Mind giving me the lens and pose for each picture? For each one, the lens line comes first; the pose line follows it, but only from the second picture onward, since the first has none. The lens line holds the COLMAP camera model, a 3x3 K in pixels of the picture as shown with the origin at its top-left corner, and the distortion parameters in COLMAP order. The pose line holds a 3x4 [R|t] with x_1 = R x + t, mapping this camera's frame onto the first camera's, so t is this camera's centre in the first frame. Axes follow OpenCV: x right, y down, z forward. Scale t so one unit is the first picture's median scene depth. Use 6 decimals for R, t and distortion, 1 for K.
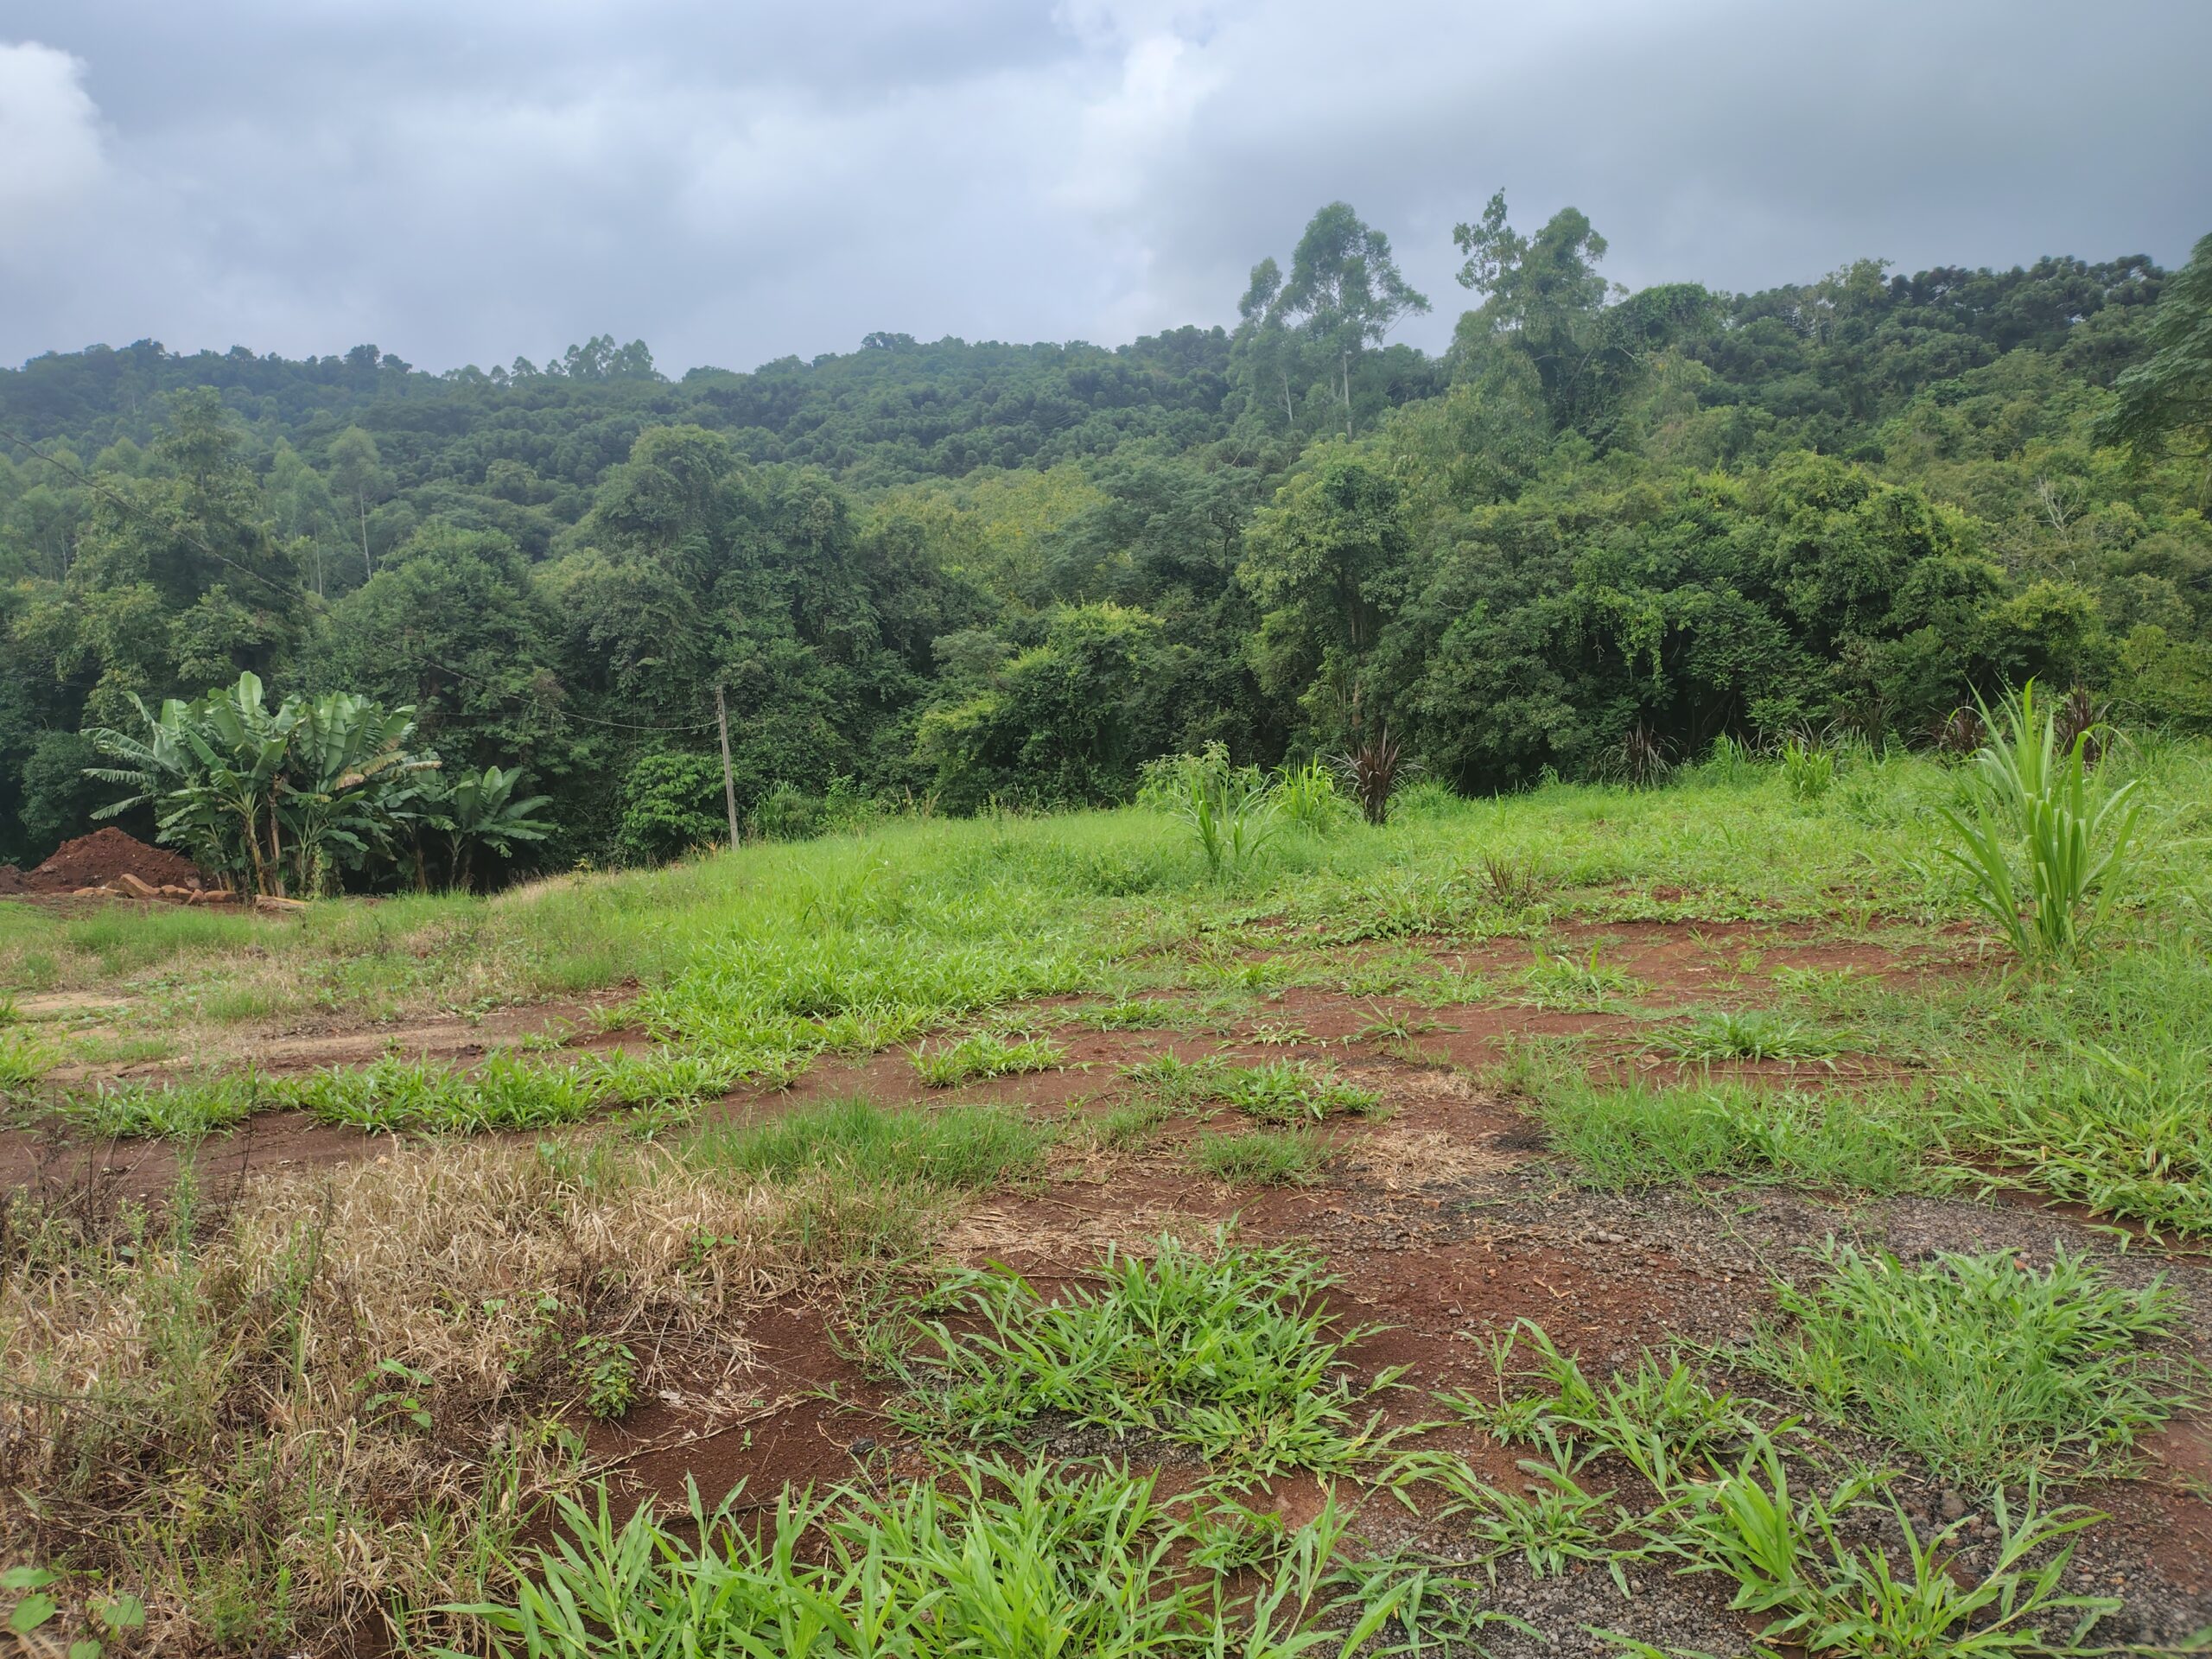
lens RADIAL K [[1589.2, 0, 1106.0], [0, 1589.2, 829.5], [0, 0, 1]] dist [0.092595, -0.174496]
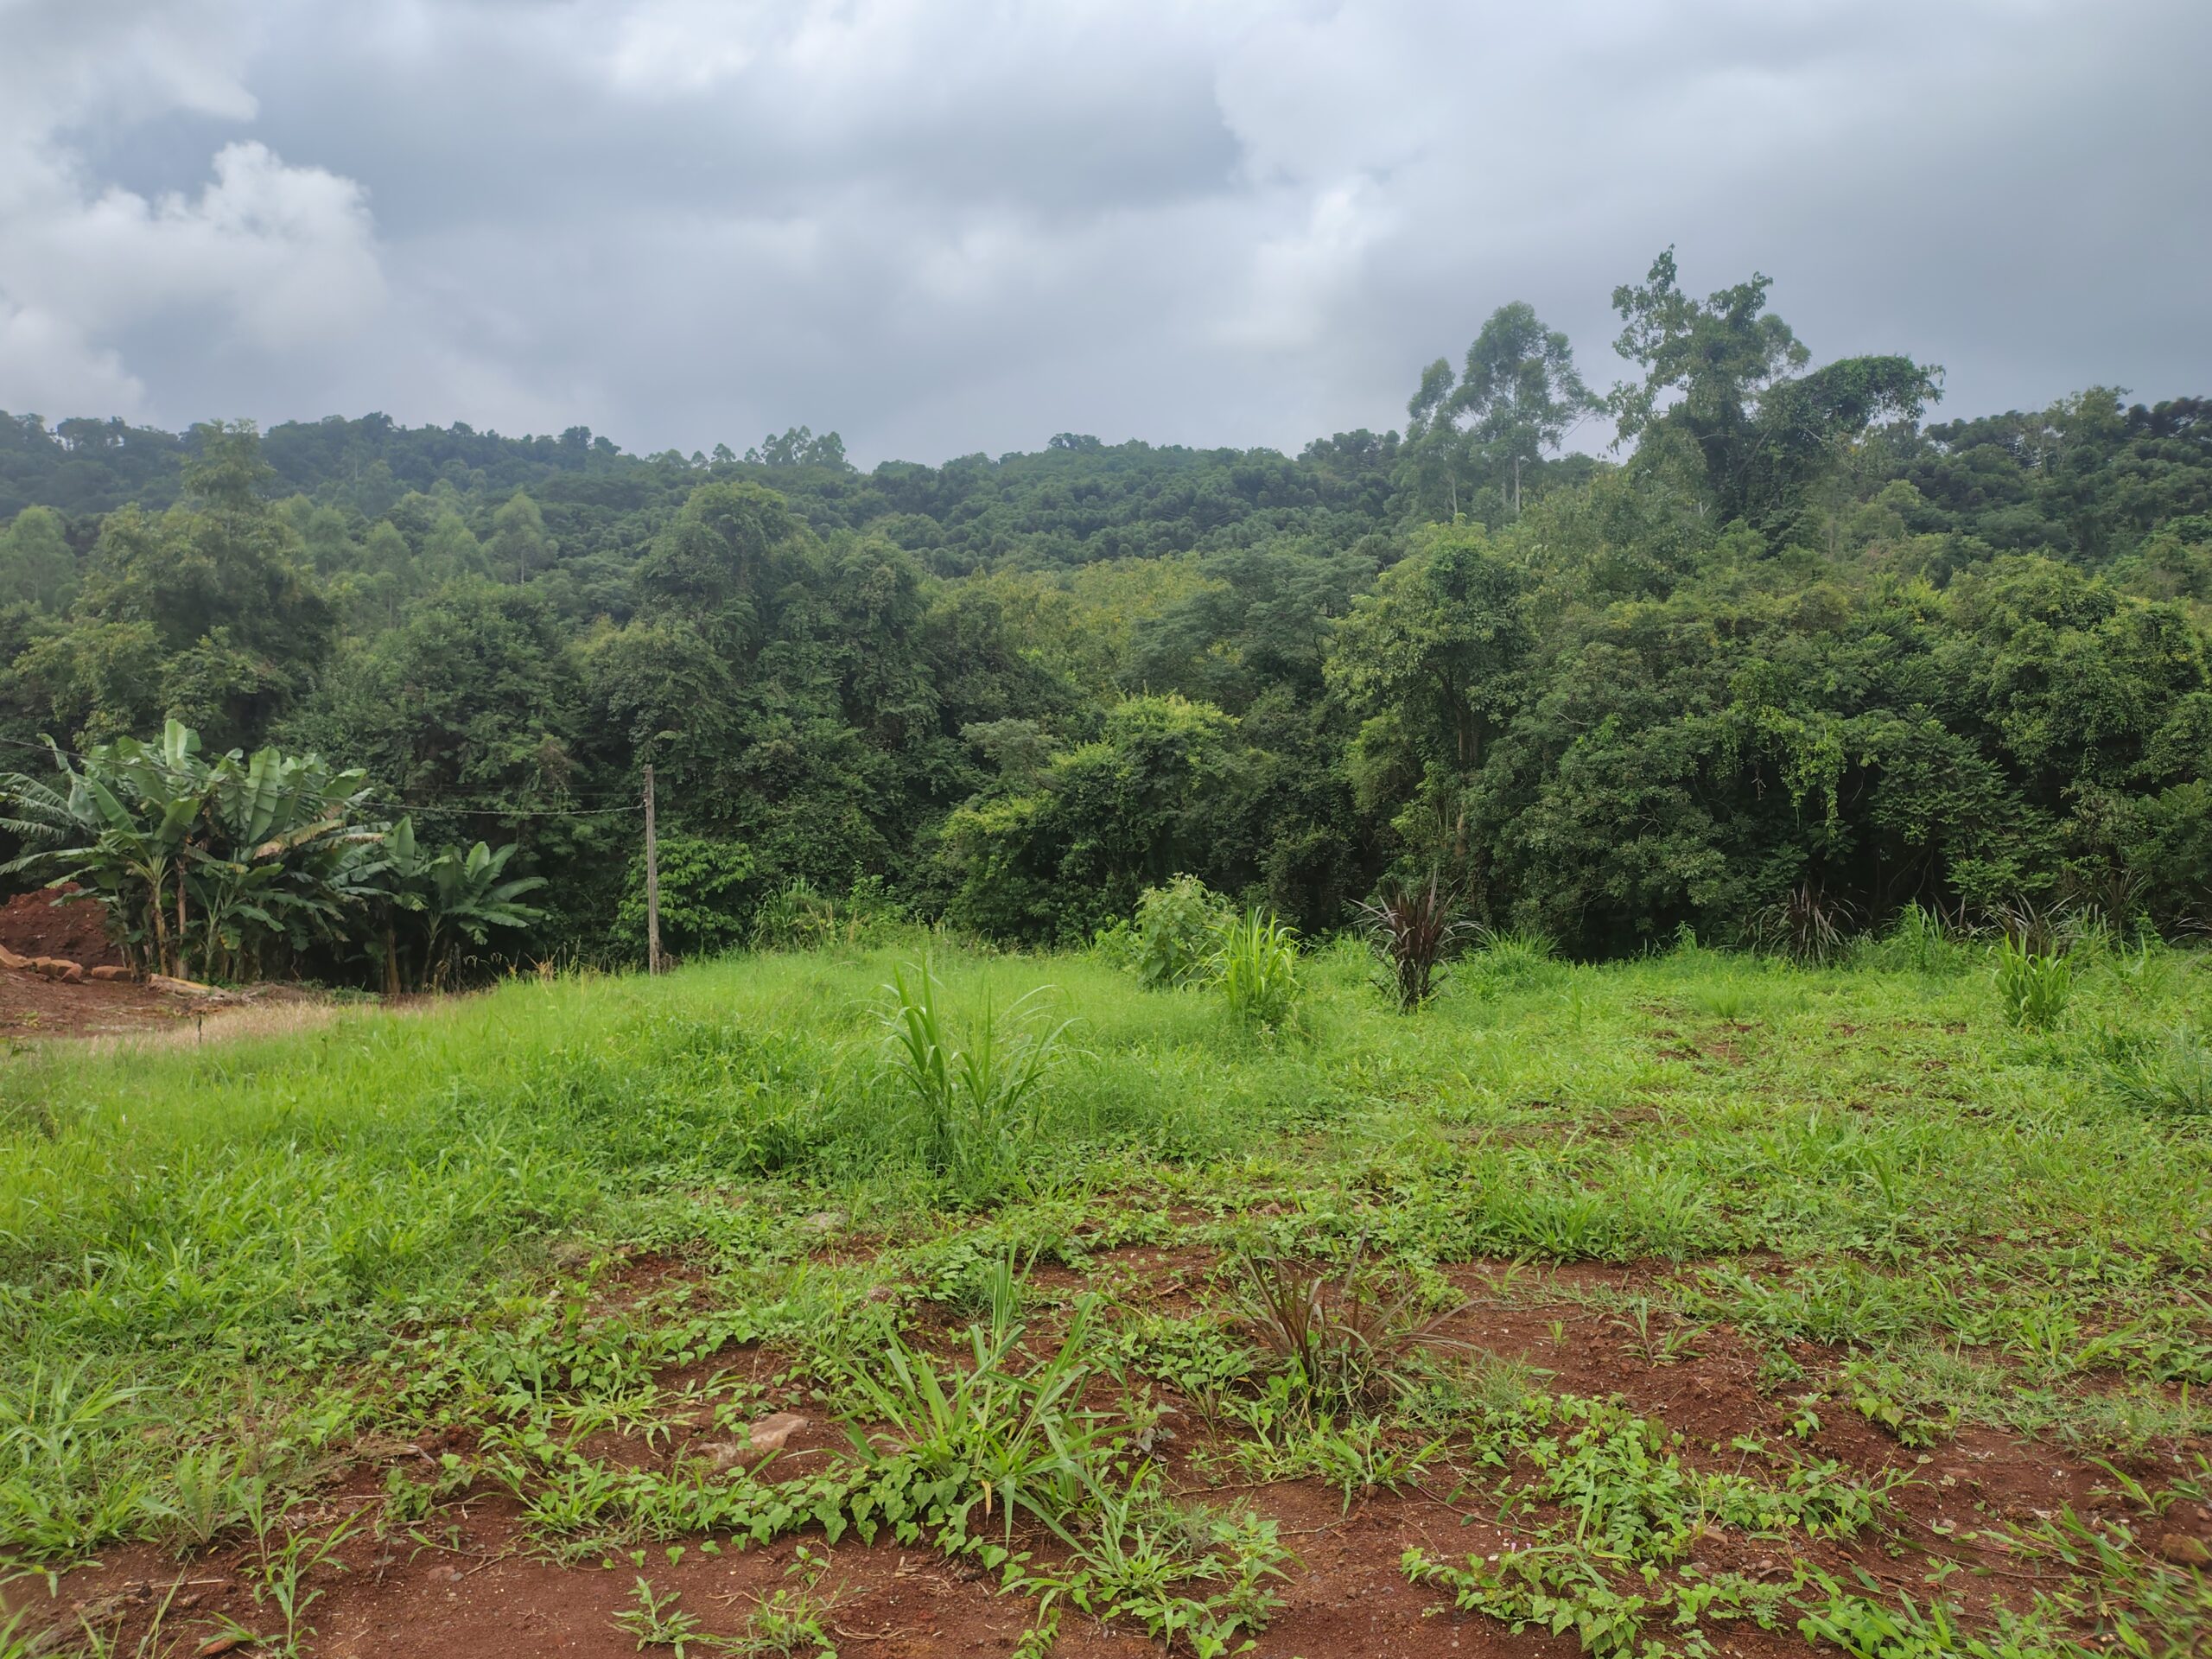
lens RADIAL K [[1597.0, 0, 1106.0], [0, 1597.0, 829.5], [0, 0, 1]] dist [0.034560, -0.055642]
pose [[0.992497, 0.062063, -0.105343, 0.057142], [-0.068615, 0.995852, -0.059752, -0.015870], [0.101198, 0.066532, 0.992639, 0.140365]]
